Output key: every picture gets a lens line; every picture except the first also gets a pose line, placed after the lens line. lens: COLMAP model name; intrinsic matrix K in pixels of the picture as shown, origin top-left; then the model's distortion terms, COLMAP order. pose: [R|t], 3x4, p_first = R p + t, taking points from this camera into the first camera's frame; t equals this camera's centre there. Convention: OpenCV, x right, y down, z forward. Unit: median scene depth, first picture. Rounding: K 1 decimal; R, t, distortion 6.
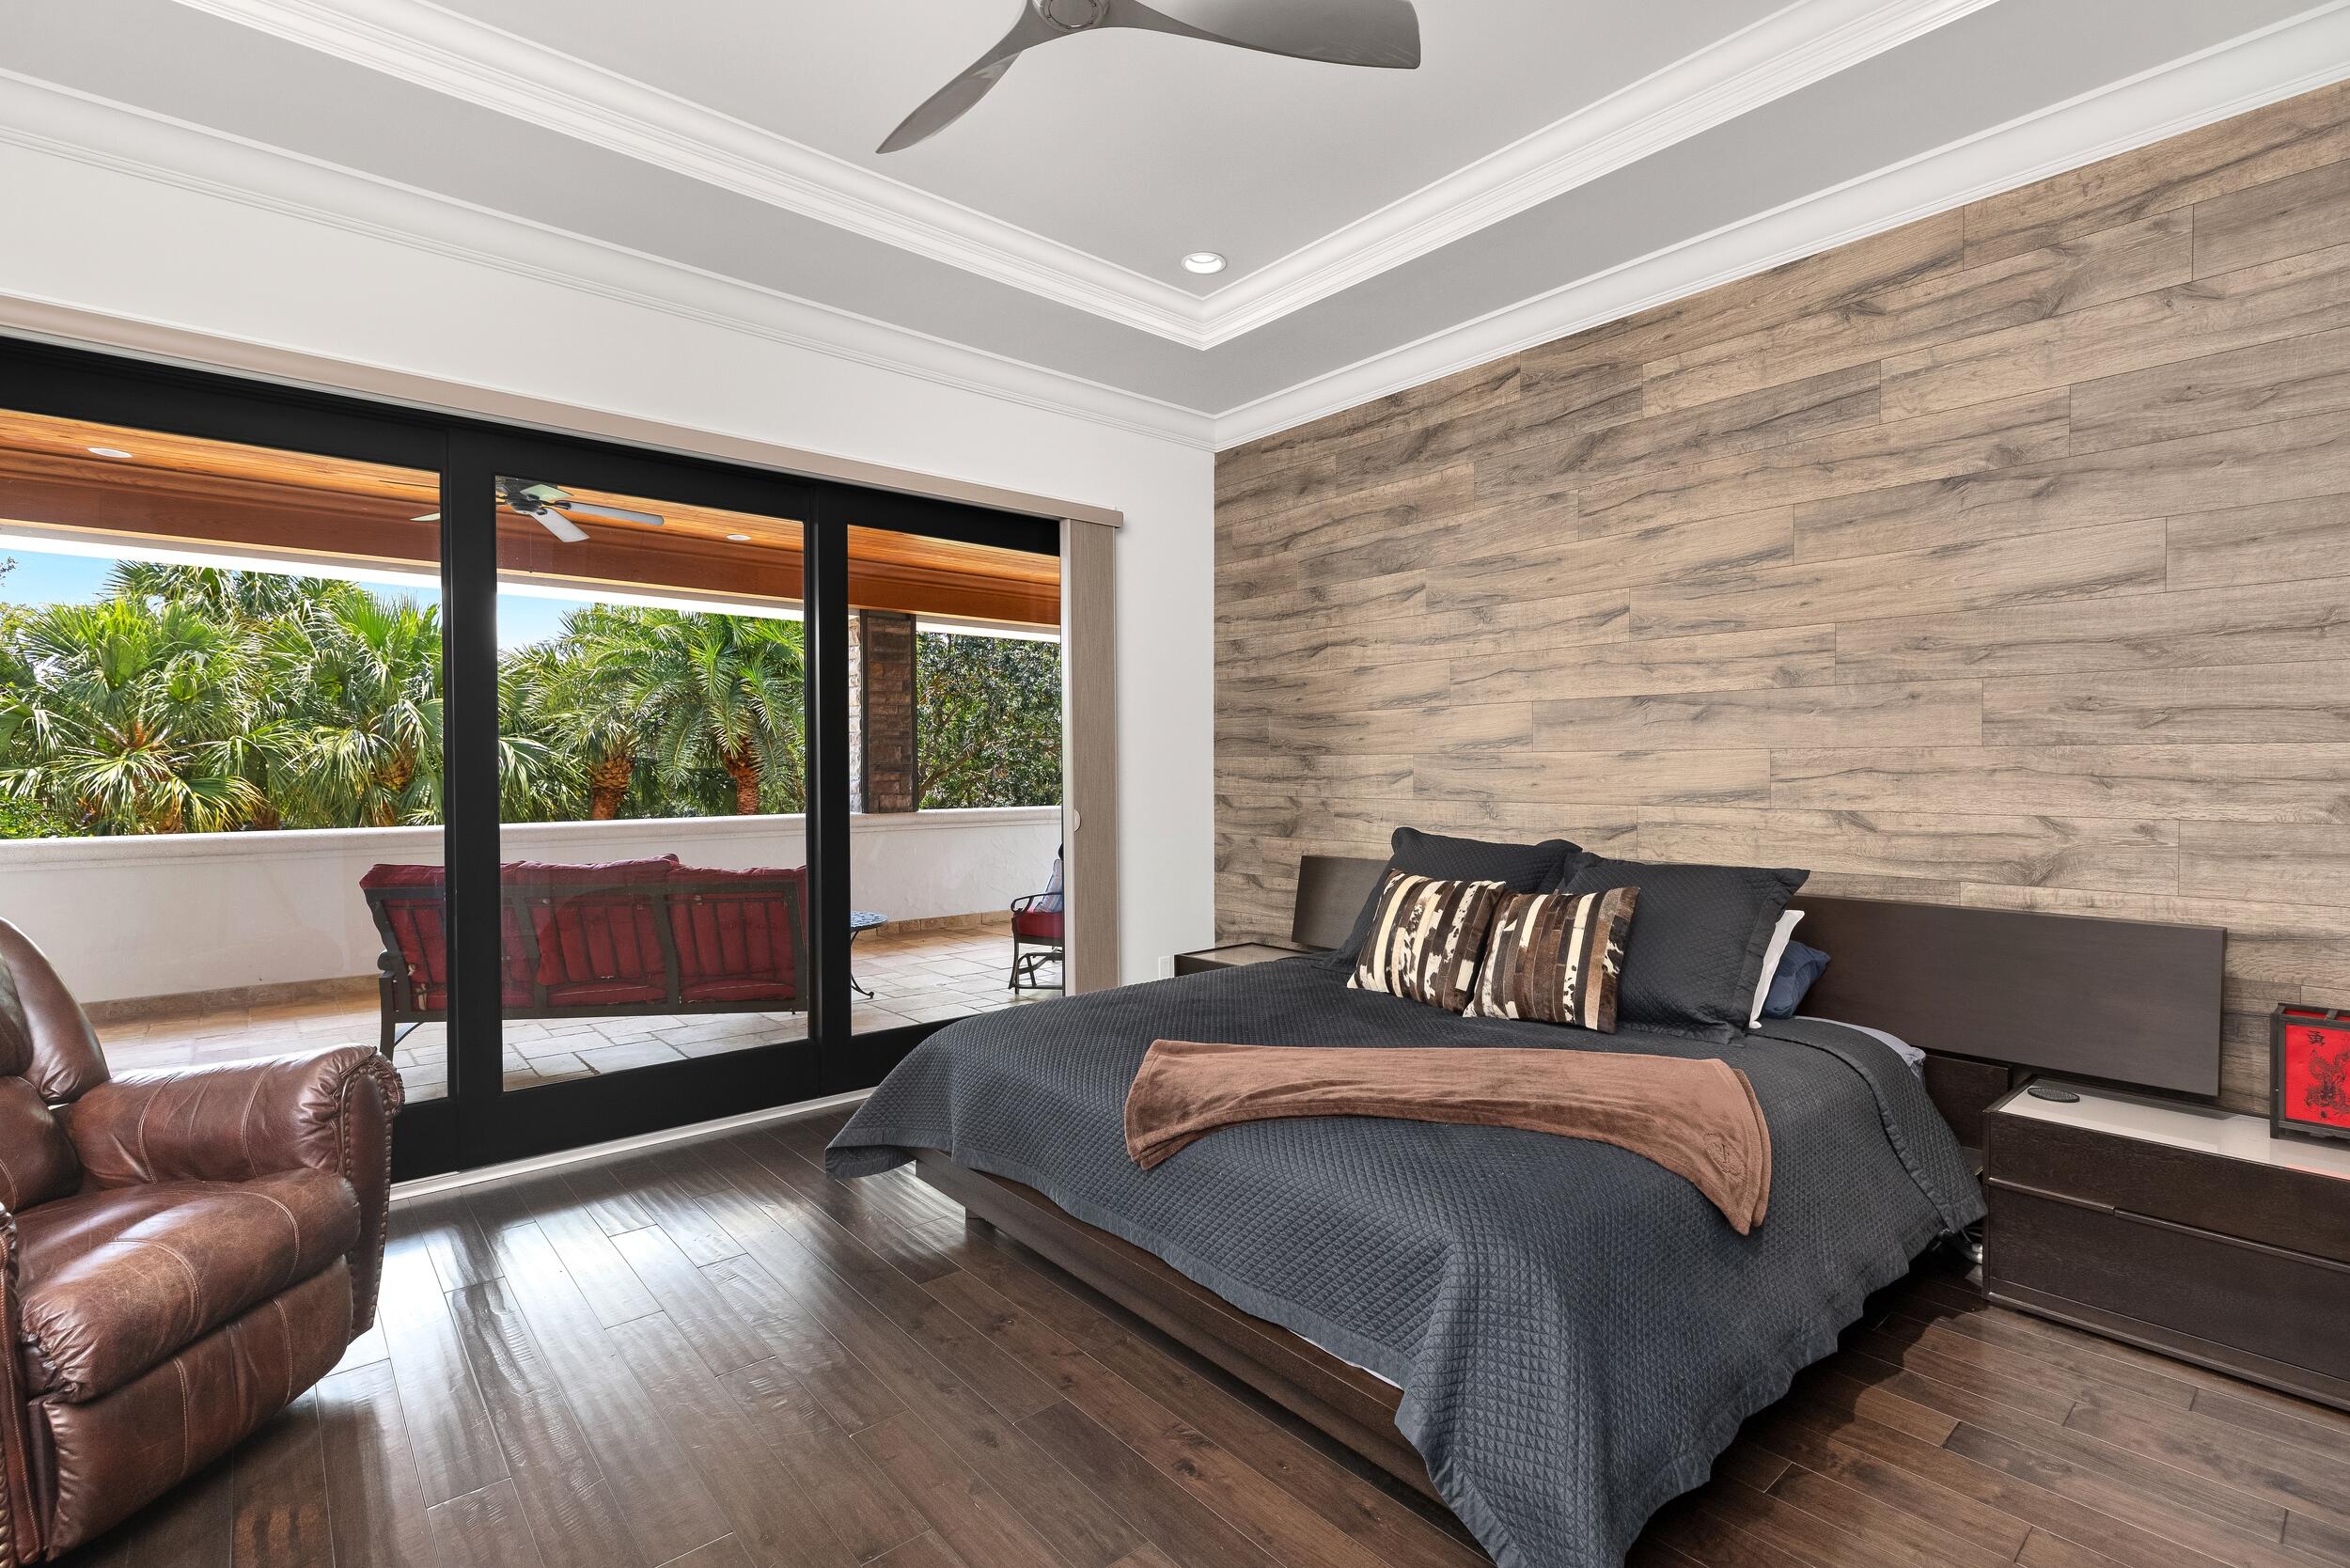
lens RADIAL K [[1086.1, 0, 1185.9], [0, 1086.1, 787.0], [0, 0, 1]] dist [-0.000701, -0.000273]
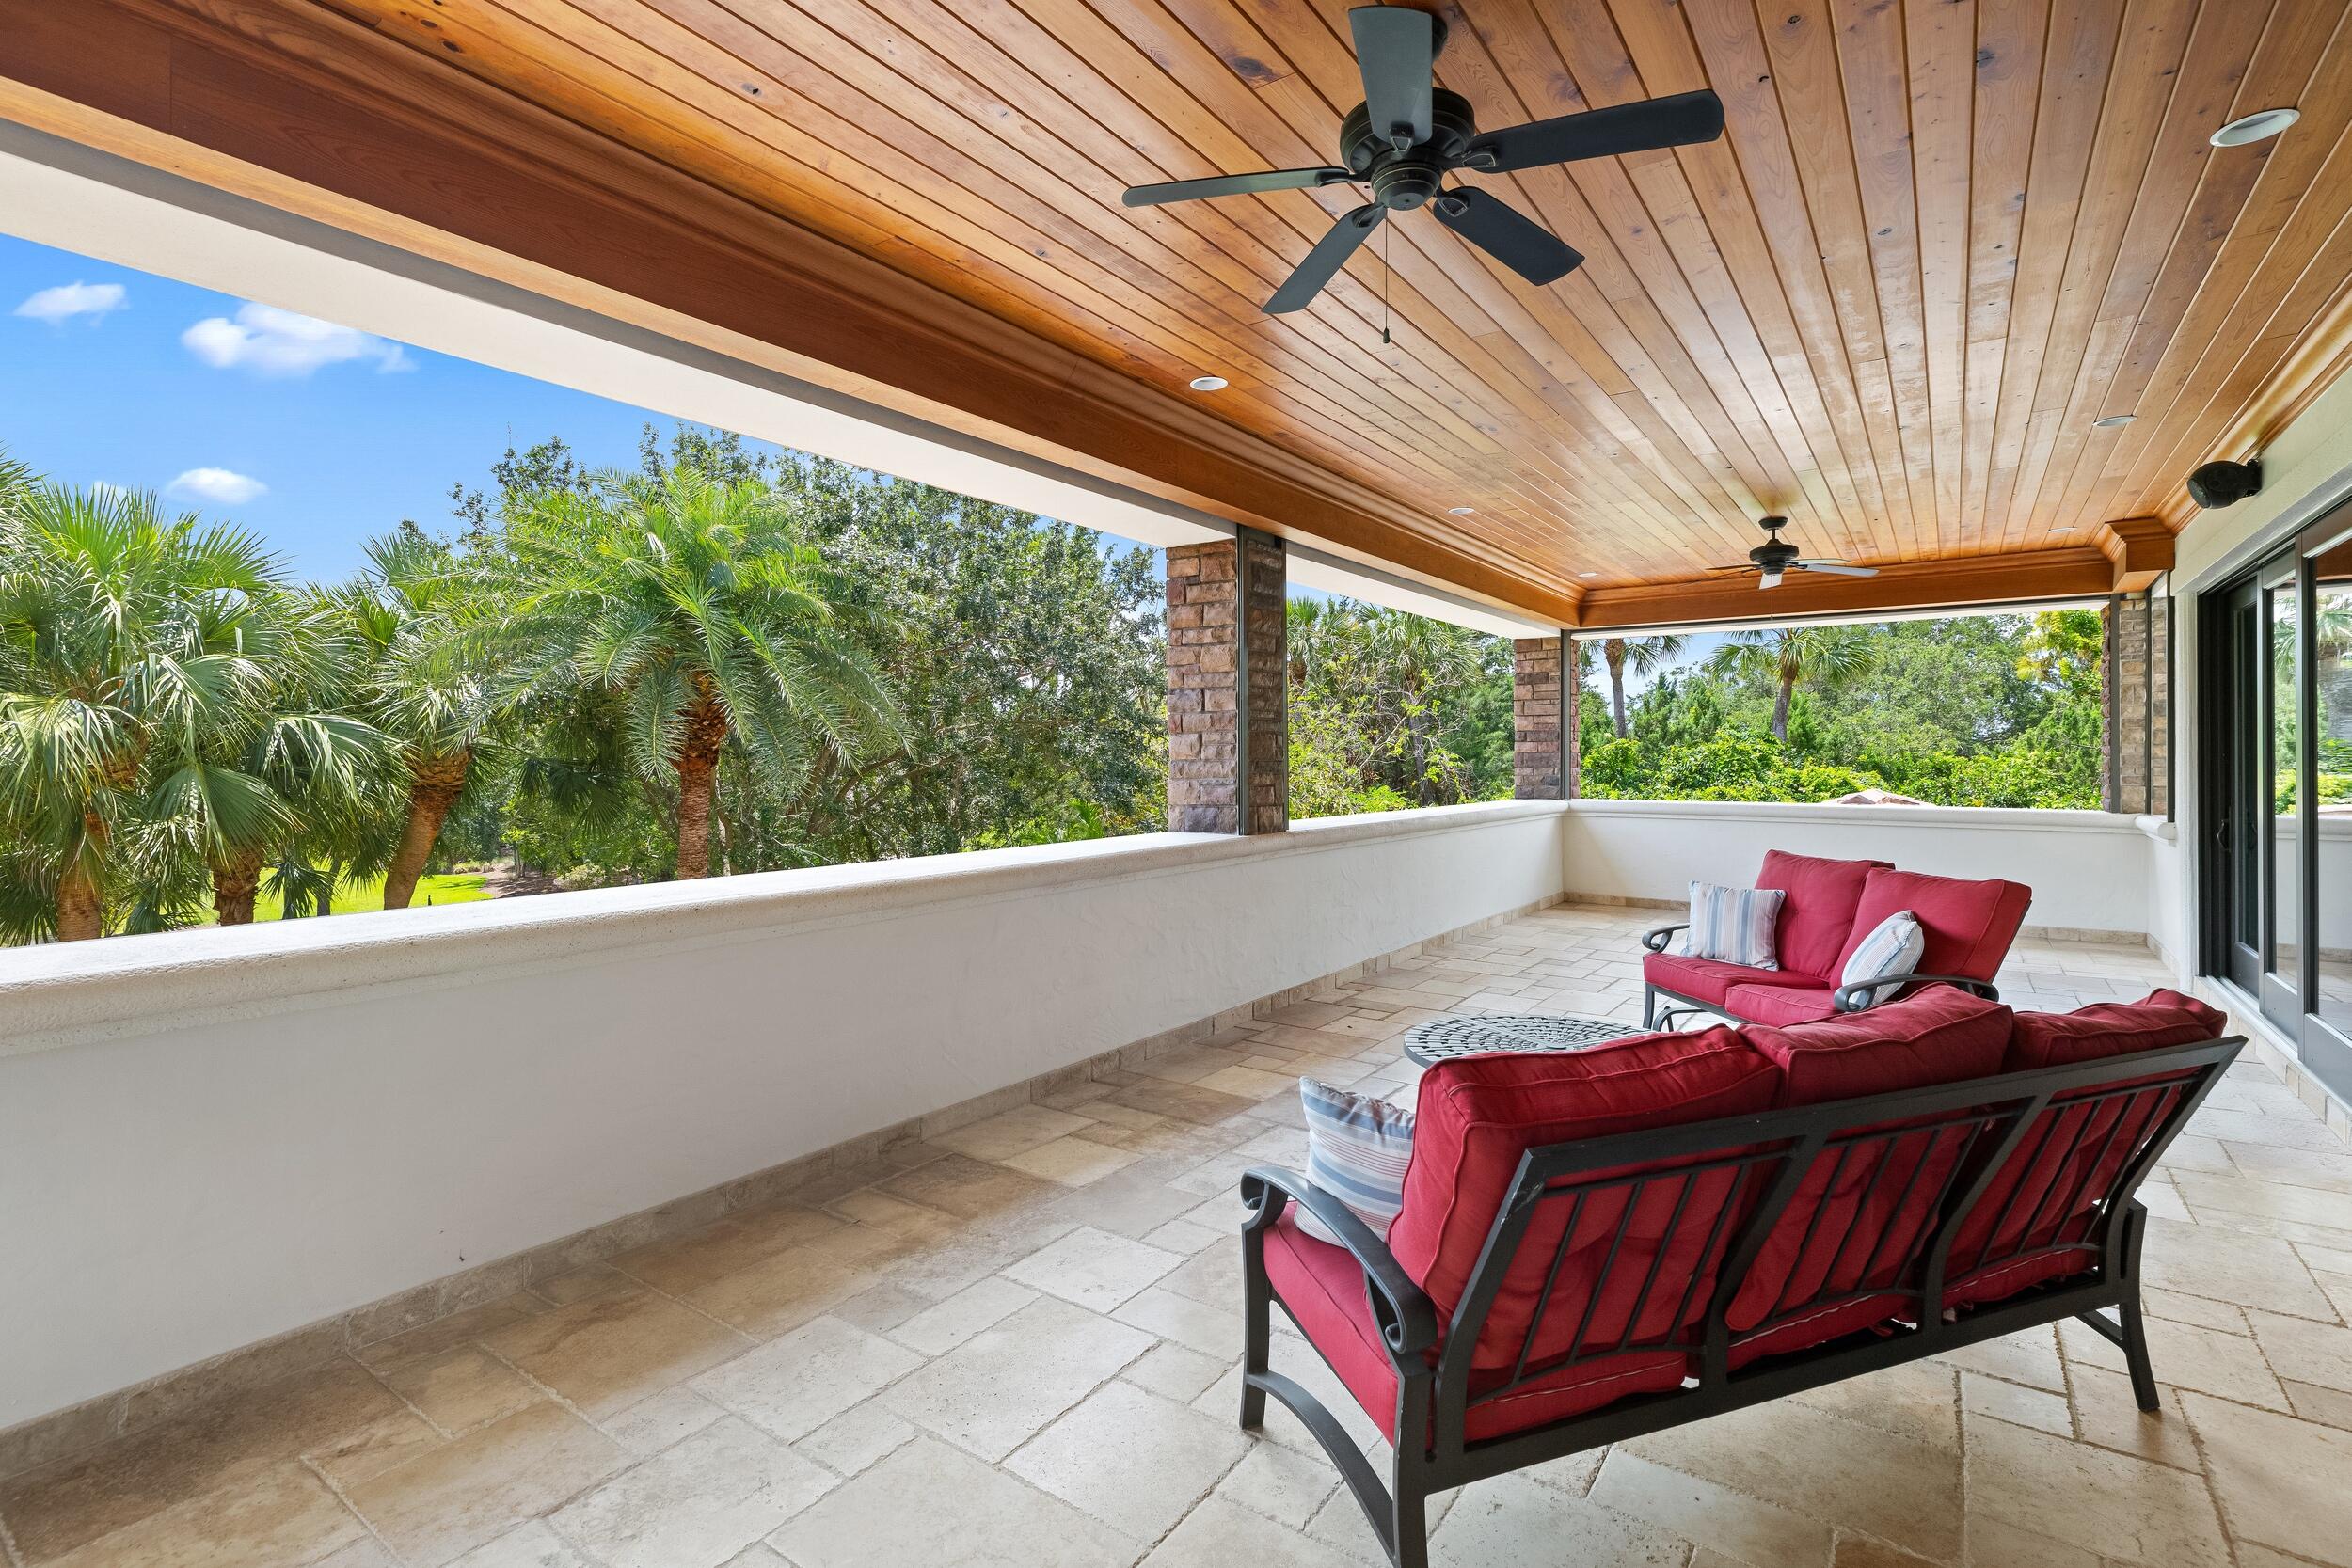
lens RADIAL K [[1086.9, 0, 1175.1], [0, 1086.9, 770.6], [0, 0, 1]] dist [-0.000701, -0.000273]
pose [[0.970068, -0.001876, 0.242828, -0.283309], [0.001594, 0.999998, 0.001359, -0.009781], [-0.242830, -0.000931, 0.970068, 0.210508]]
